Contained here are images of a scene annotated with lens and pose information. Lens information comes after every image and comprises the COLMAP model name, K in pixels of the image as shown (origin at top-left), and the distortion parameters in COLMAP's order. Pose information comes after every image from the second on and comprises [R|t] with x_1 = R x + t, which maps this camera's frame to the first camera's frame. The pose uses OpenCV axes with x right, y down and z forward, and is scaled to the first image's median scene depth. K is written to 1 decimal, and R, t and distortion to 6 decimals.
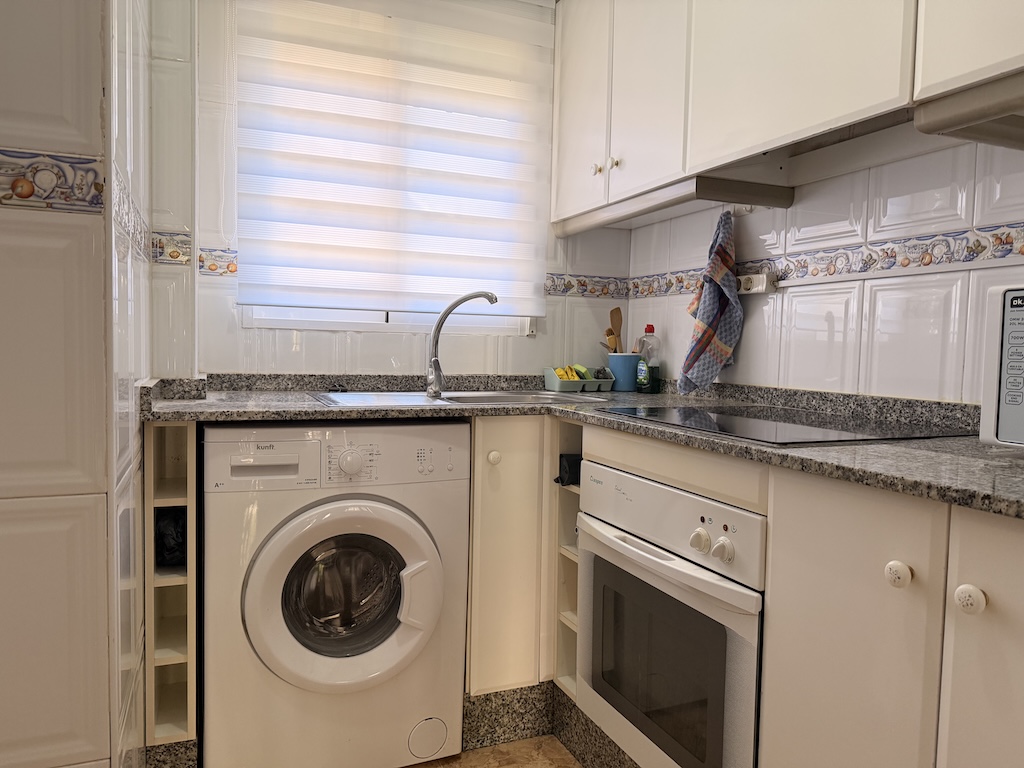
lens RADIAL K [[725.6, 0, 512.0], [0, 725.6, 384.0], [0, 0, 1]] dist [0.115426, -0.178828]
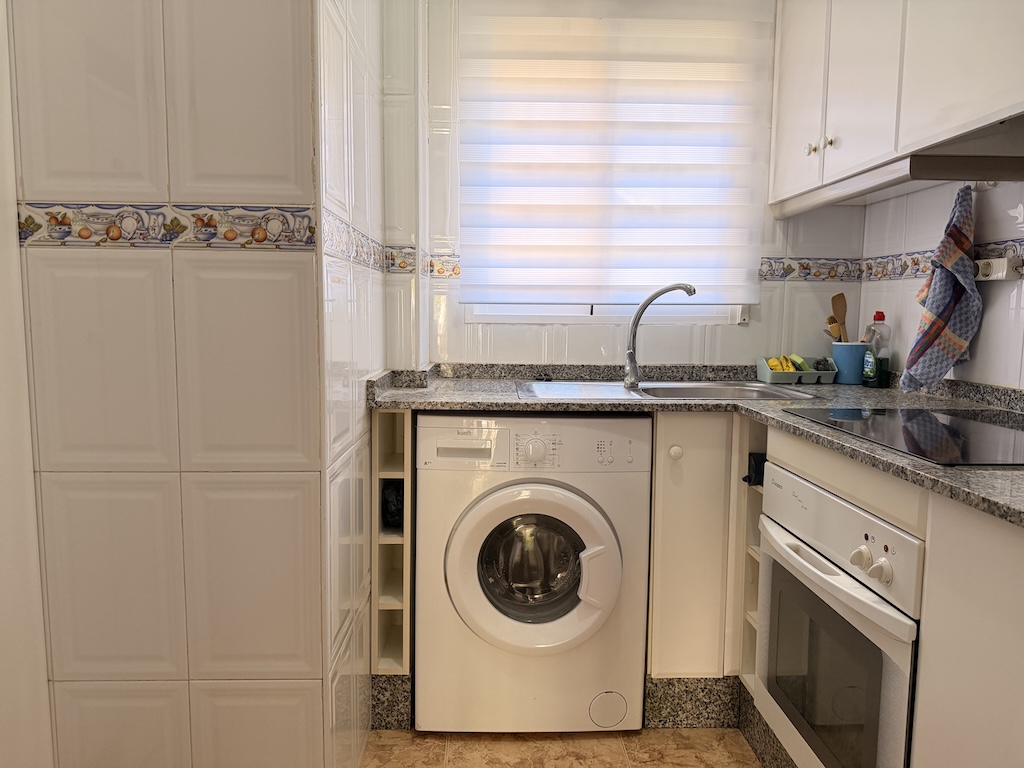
lens RADIAL K [[725.6, 0, 512.0], [0, 725.6, 384.0], [0, 0, 1]] dist [0.115426, -0.178828]
pose [[0.934630, 0.023898, -0.354817, 0.114385], [-0.009552, 0.999067, 0.042128, -0.033126], [0.355493, -0.035985, 0.933986, -0.030916]]
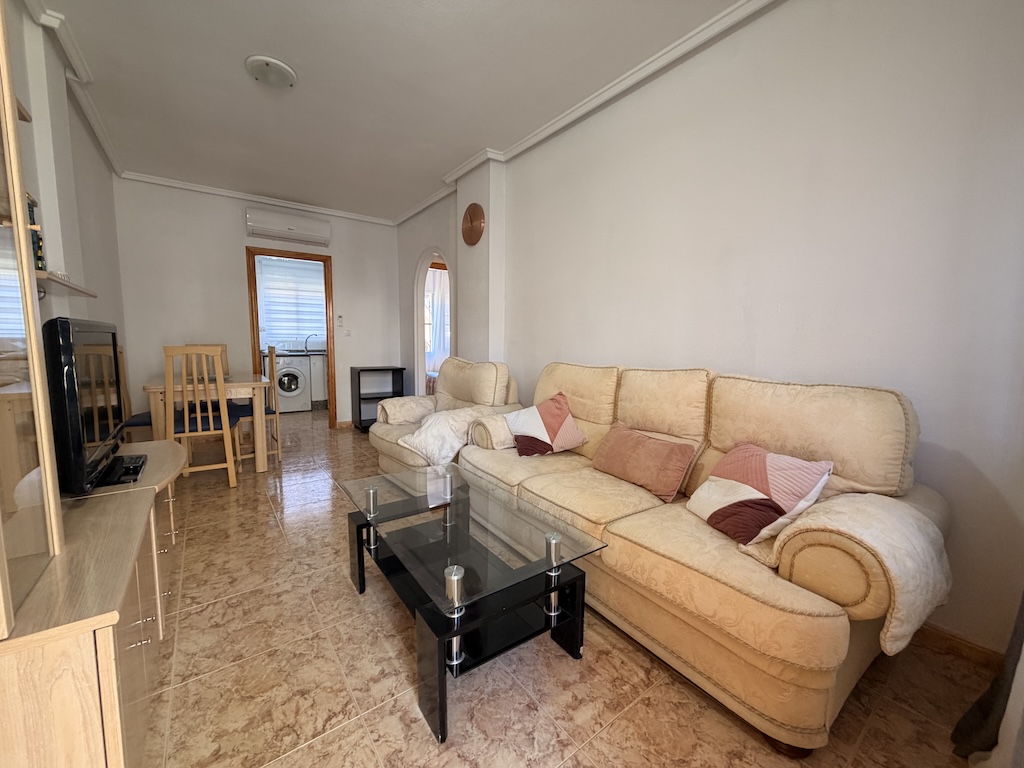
lens RADIAL K [[409.7, 0, 512.0], [0, 409.7, 384.0], [0, 0, 1]] dist [0.003969, 0.000211]
pose [[0.973103, -0.042898, 0.226342, 0.753759], [0.031593, 0.998077, 0.053335, 0.141664], [-0.228194, -0.044750, 0.972587, -2.553096]]
